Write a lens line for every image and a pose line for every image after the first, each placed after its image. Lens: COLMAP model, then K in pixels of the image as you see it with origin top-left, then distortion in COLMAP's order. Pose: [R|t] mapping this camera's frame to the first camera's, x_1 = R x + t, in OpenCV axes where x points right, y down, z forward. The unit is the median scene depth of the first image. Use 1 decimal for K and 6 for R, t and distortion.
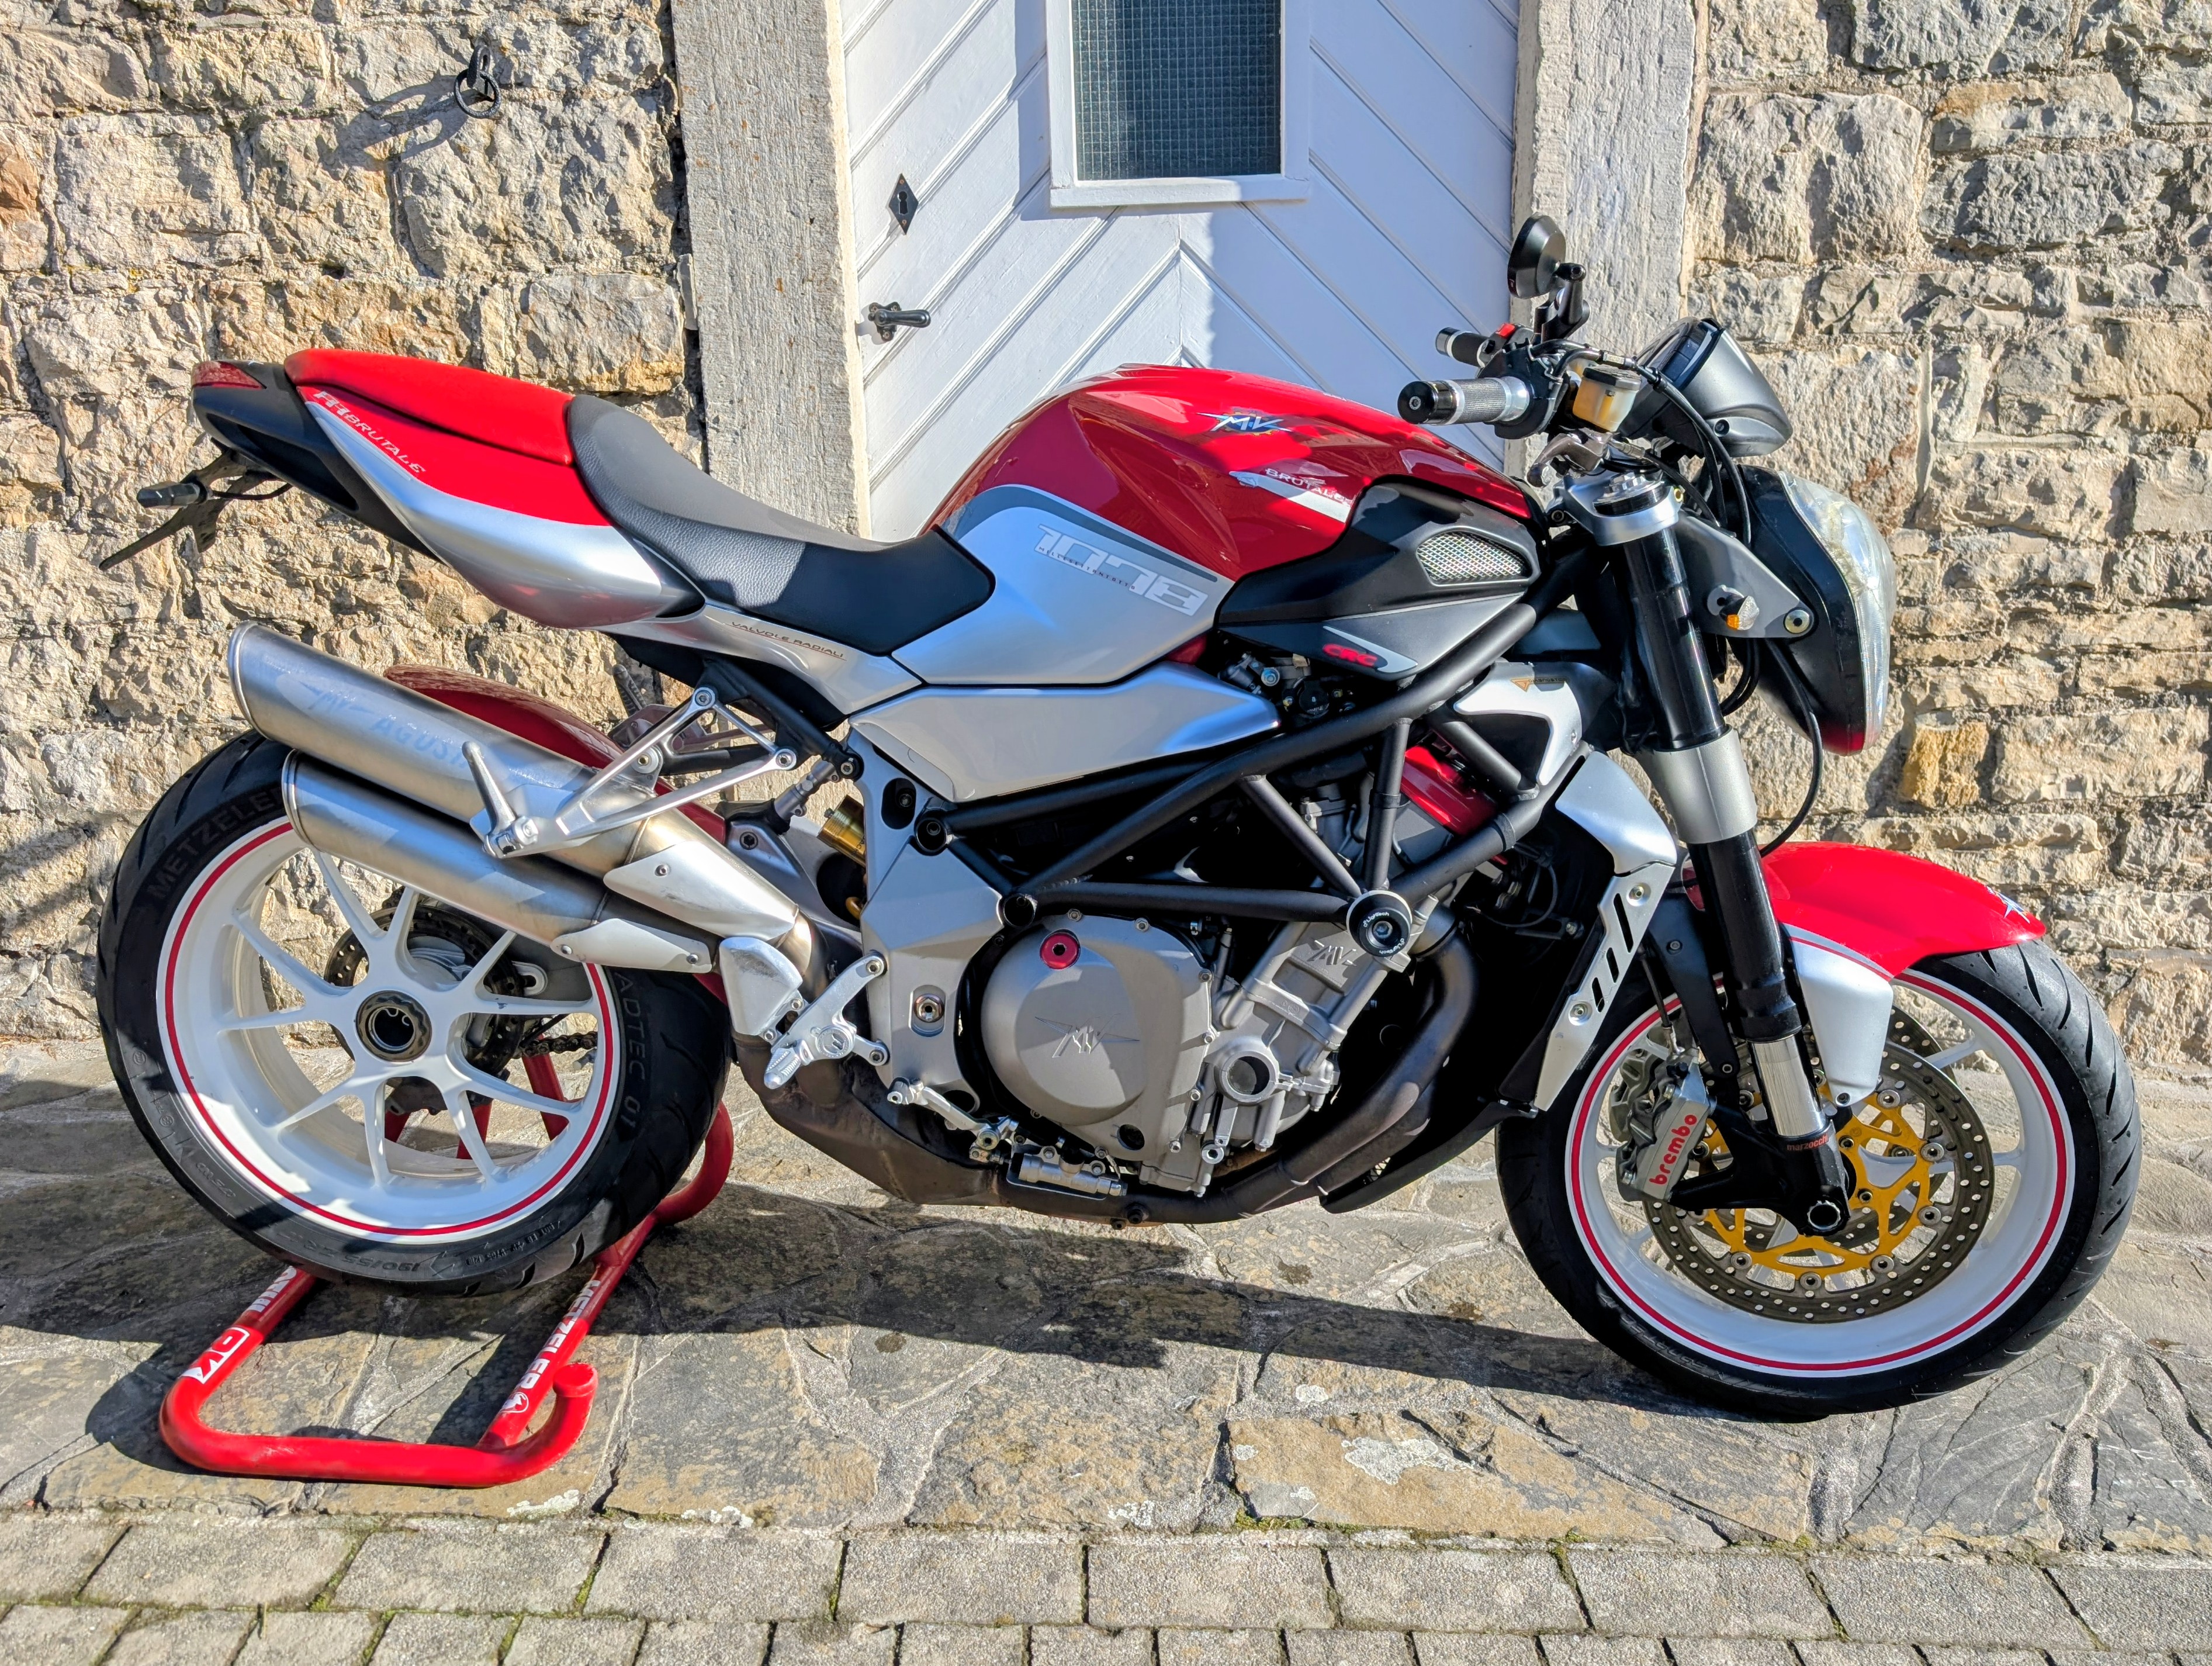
lens RADIAL K [[1631.8, 0, 1104.6], [0, 1631.8, 873.8], [0, 0, 1]] dist [0.011808, -0.012633]
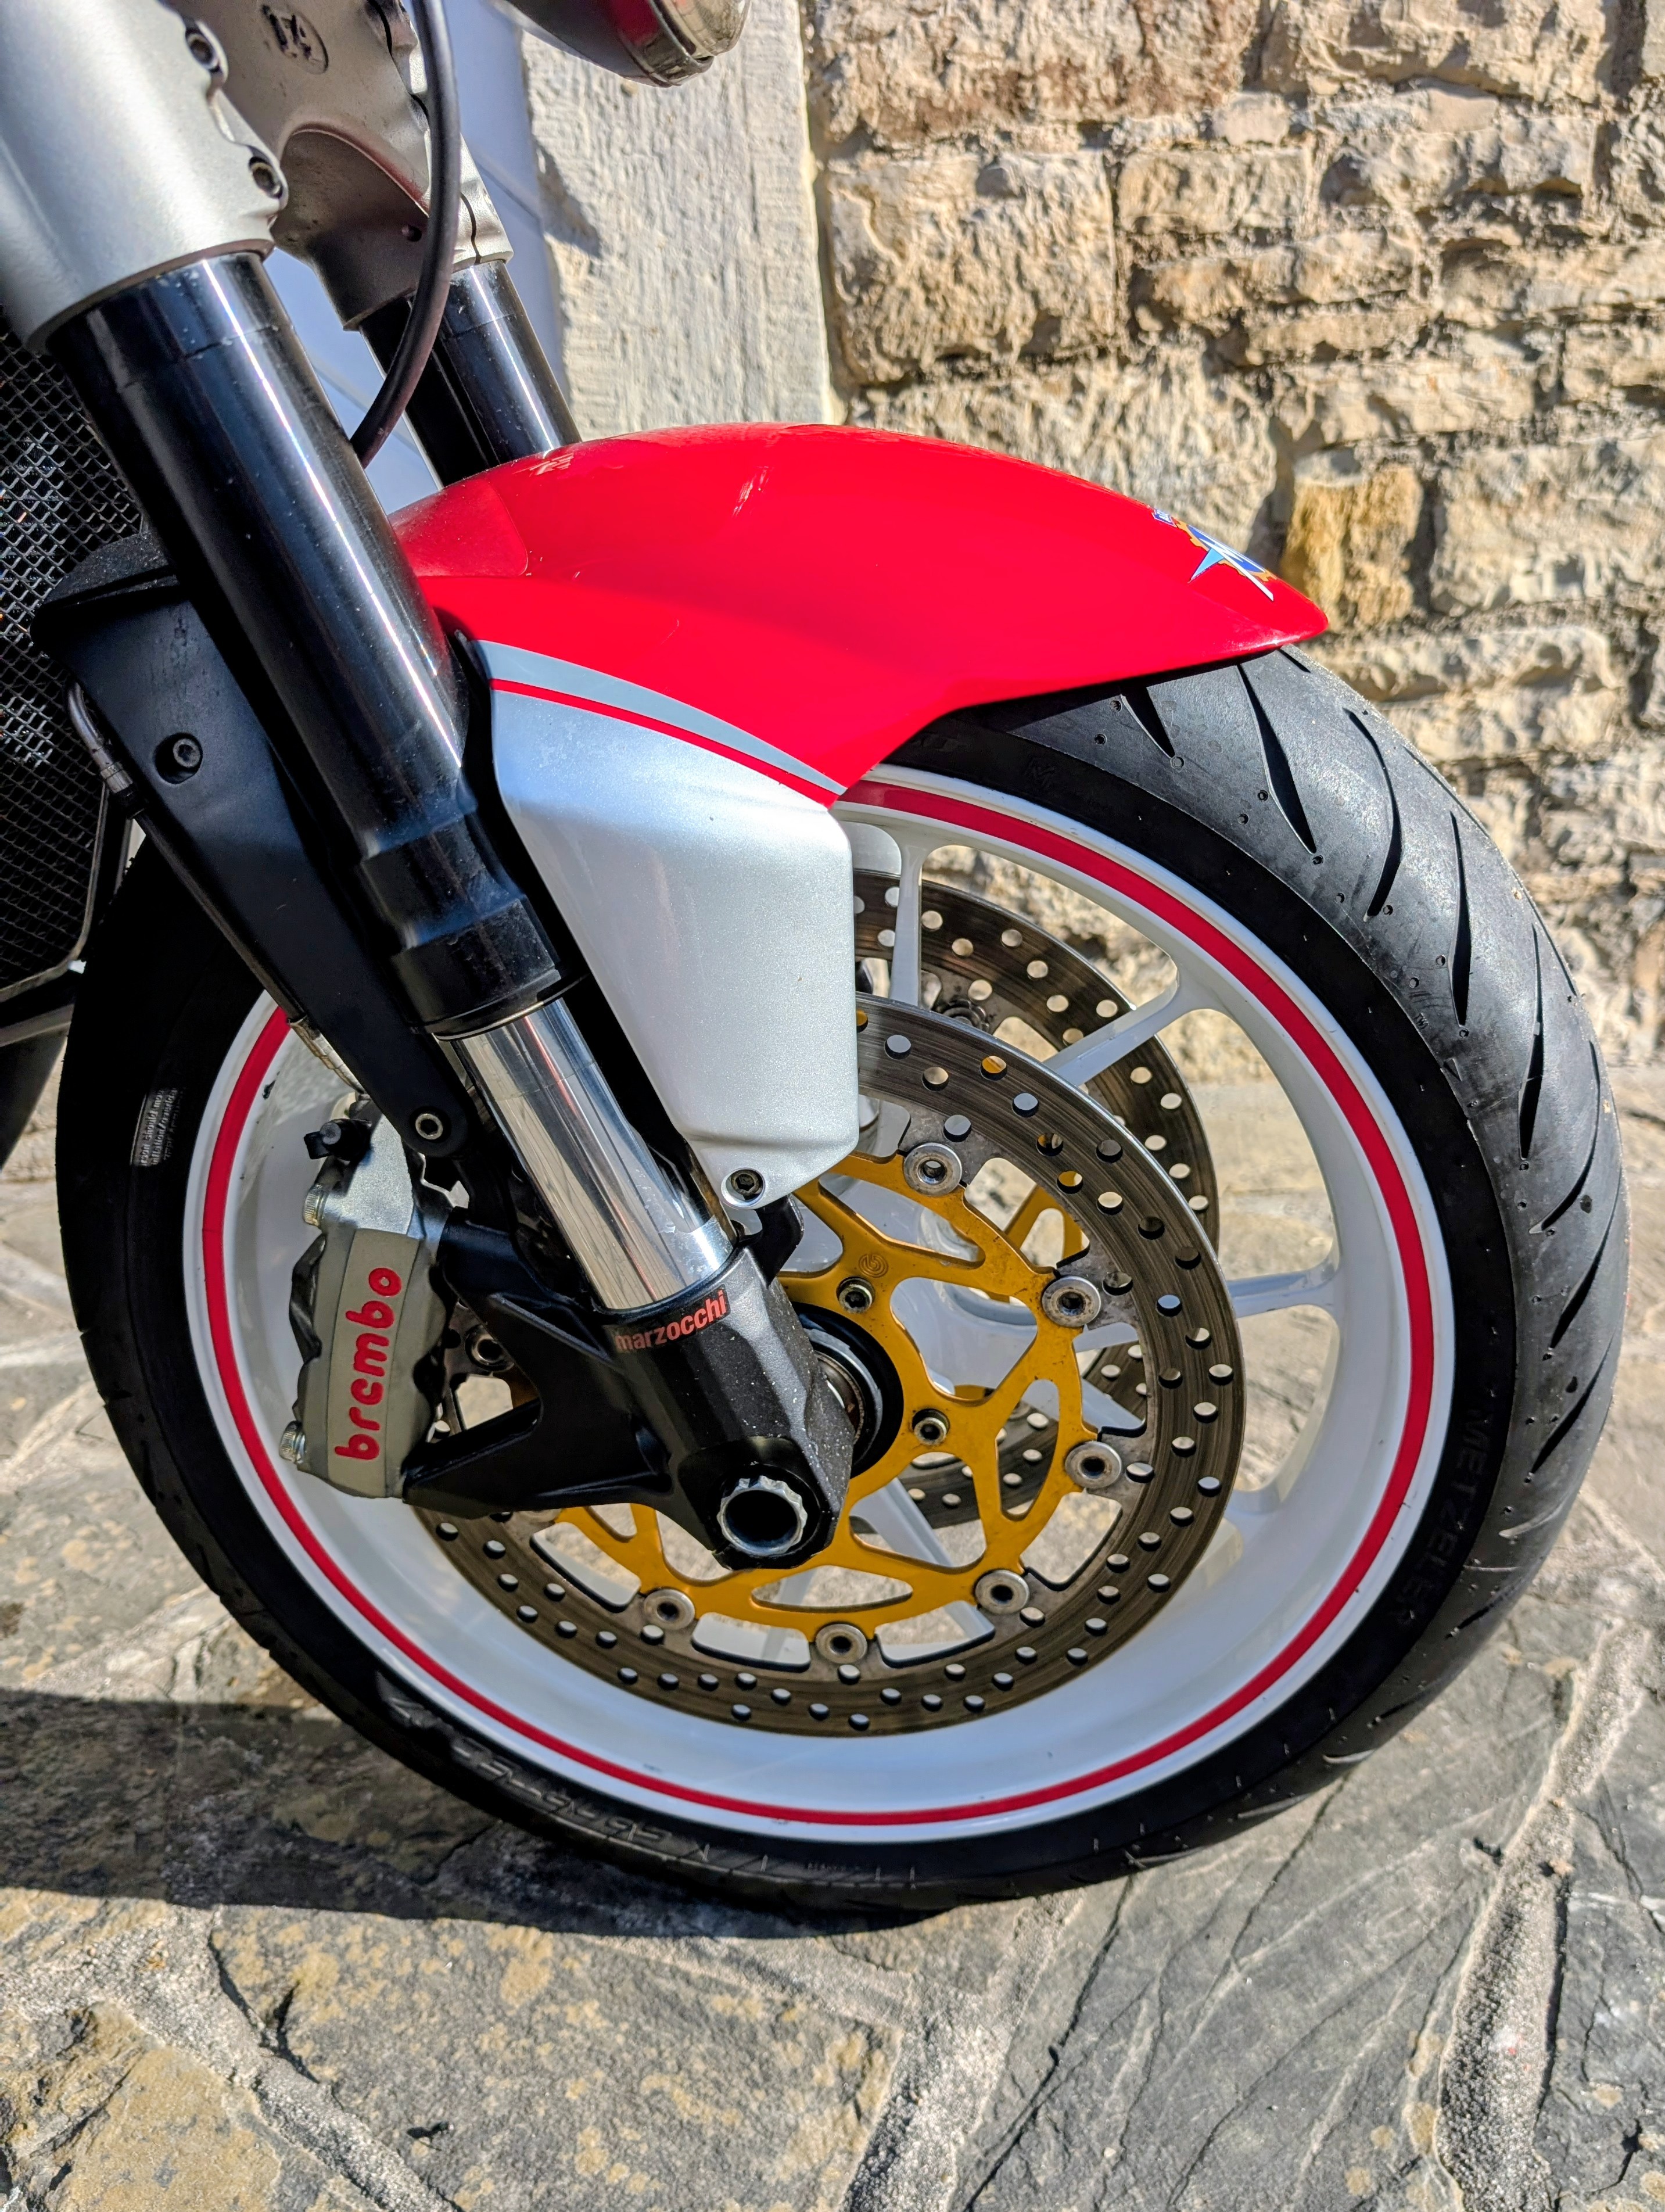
lens RADIAL K [[1687.8, 0, 865.9], [0, 1687.8, 1152.6], [0, 0, 1]] dist [-0.002017, -0.005642]
pose [[0.991646, -0.095516, 0.086689, 0.292335], [0.084624, 0.988961, 0.121637, 0.060160], [-0.097350, -0.113284, 0.988782, 0.434793]]
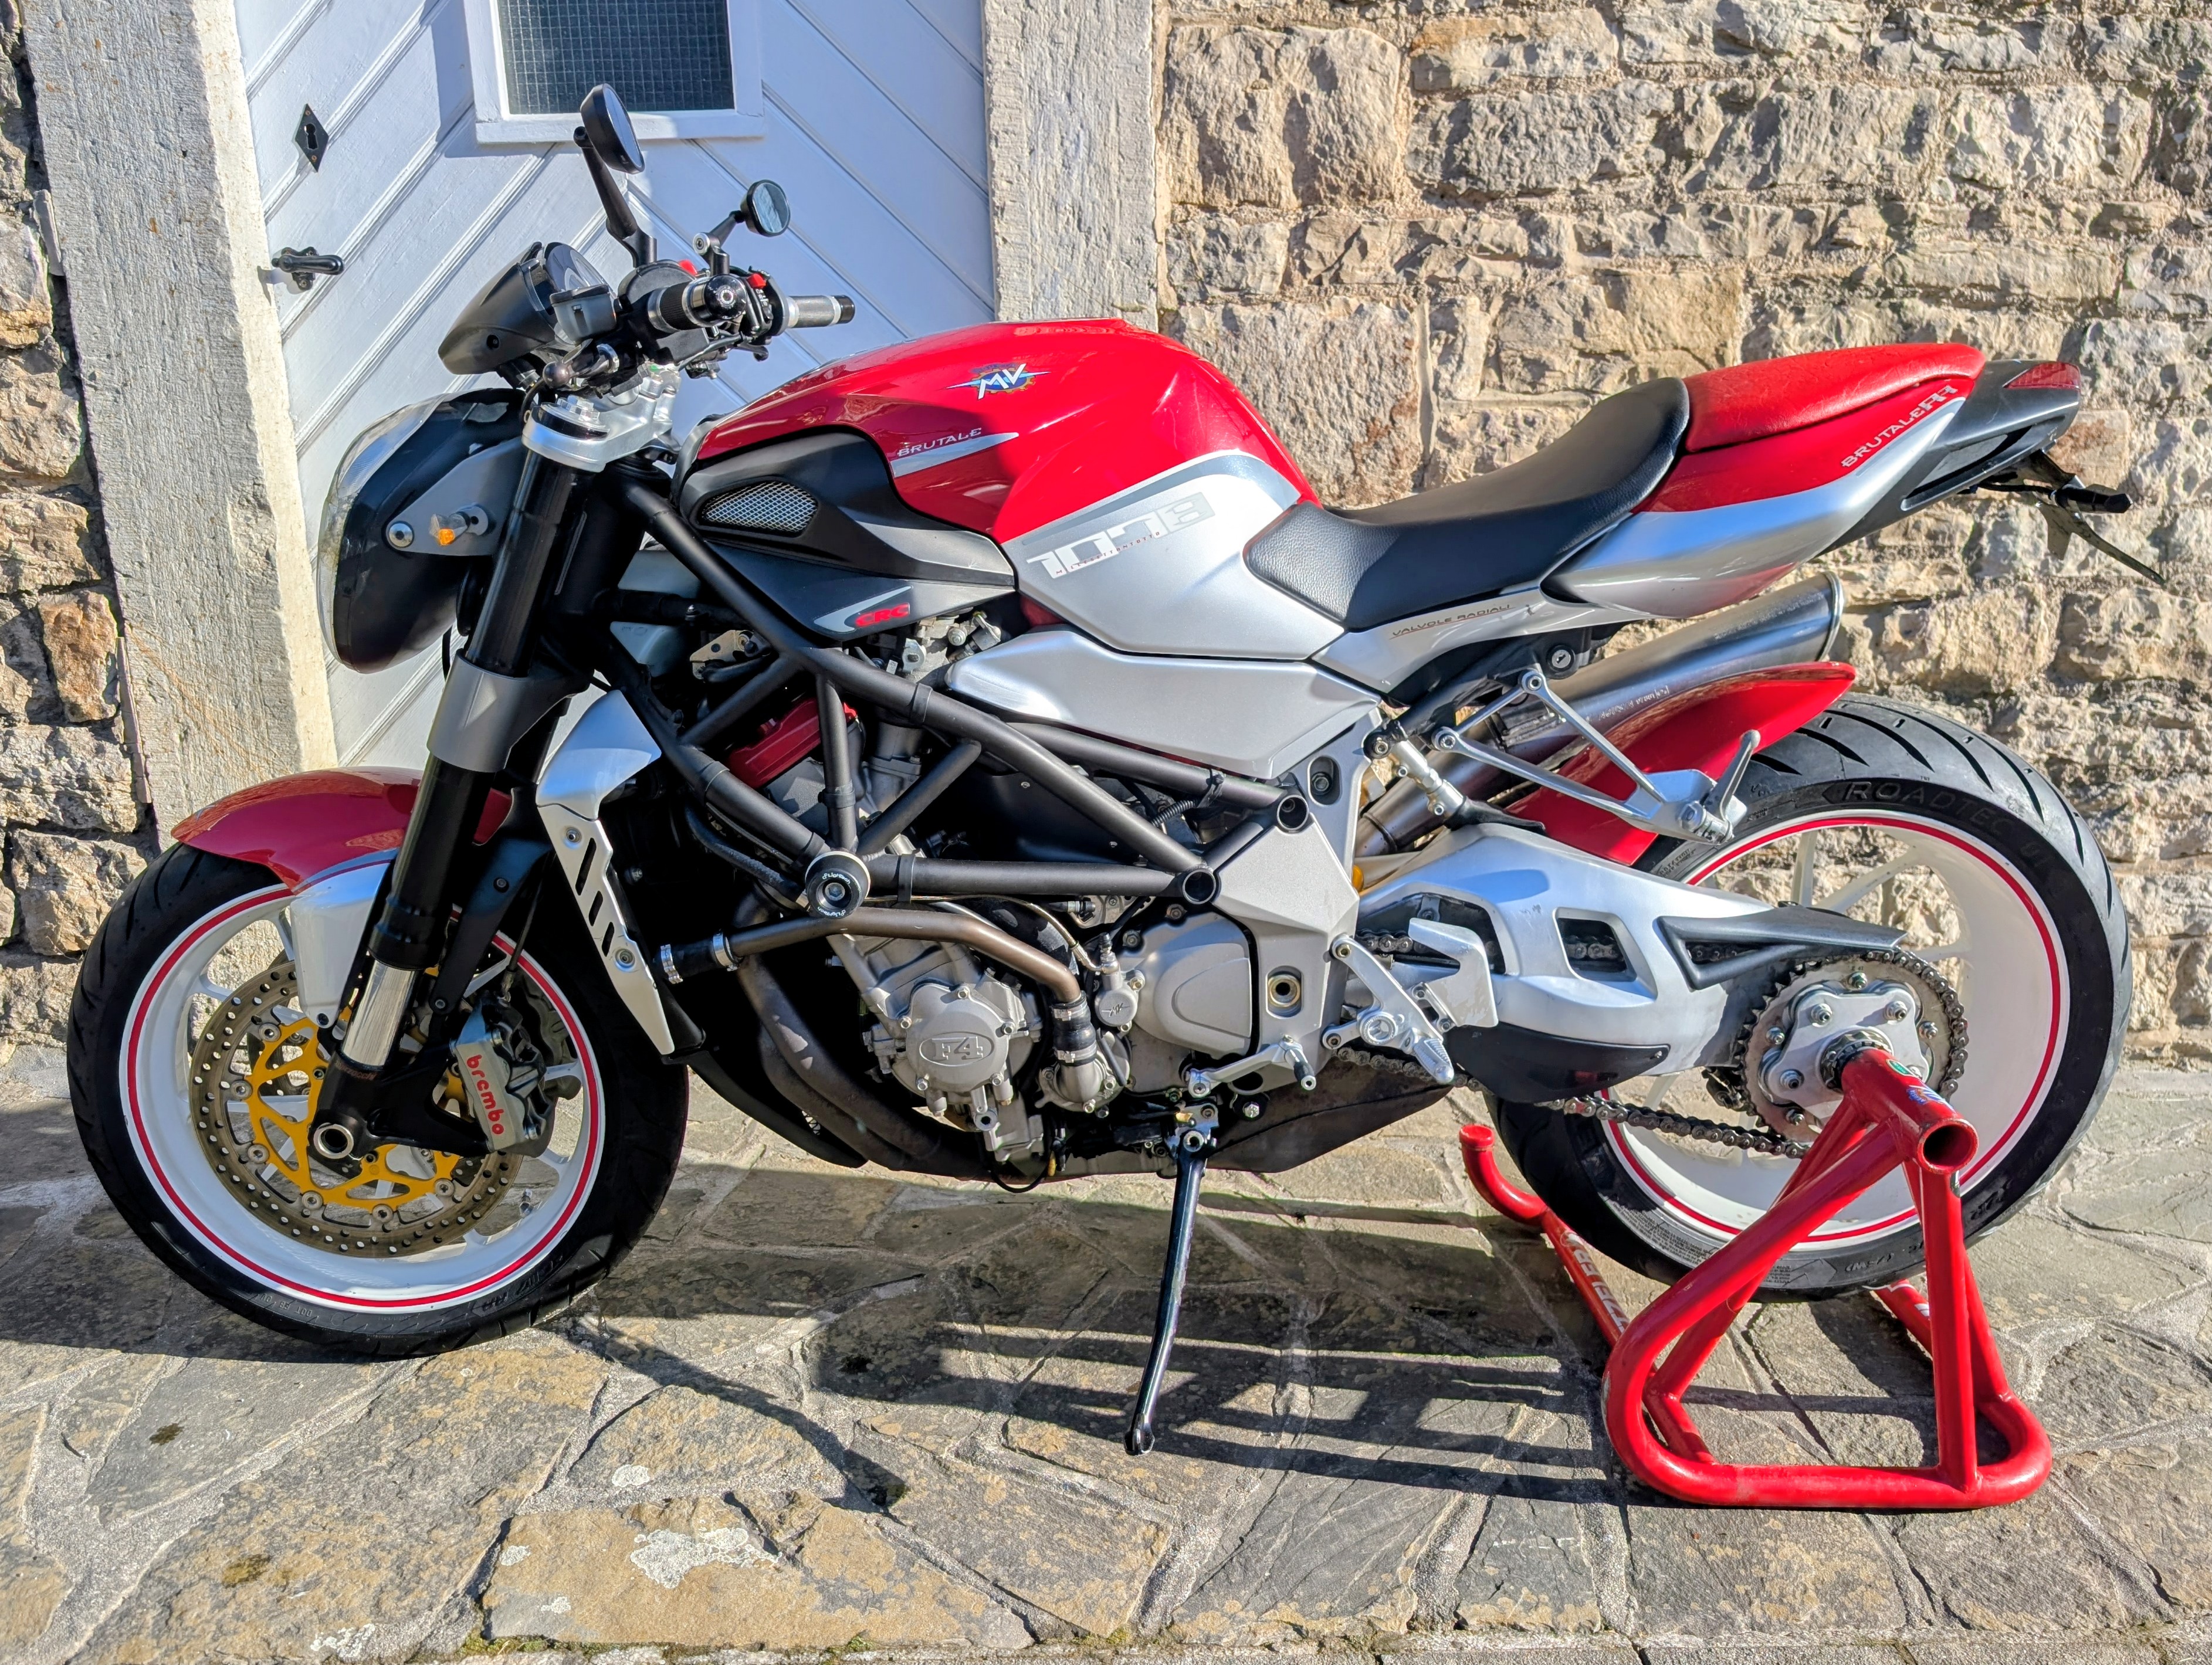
lens RADIAL K [[1663.2, 0, 1058.4], [0, 1663.2, 831.7], [0, 0, 1]] dist [0.002243, -0.000965]
pose [[0.997719, -0.017997, 0.065061, 0.228327], [0.018824, 0.999749, -0.012109, -0.009617], [-0.064827, 0.013306, 0.997808, 0.067900]]
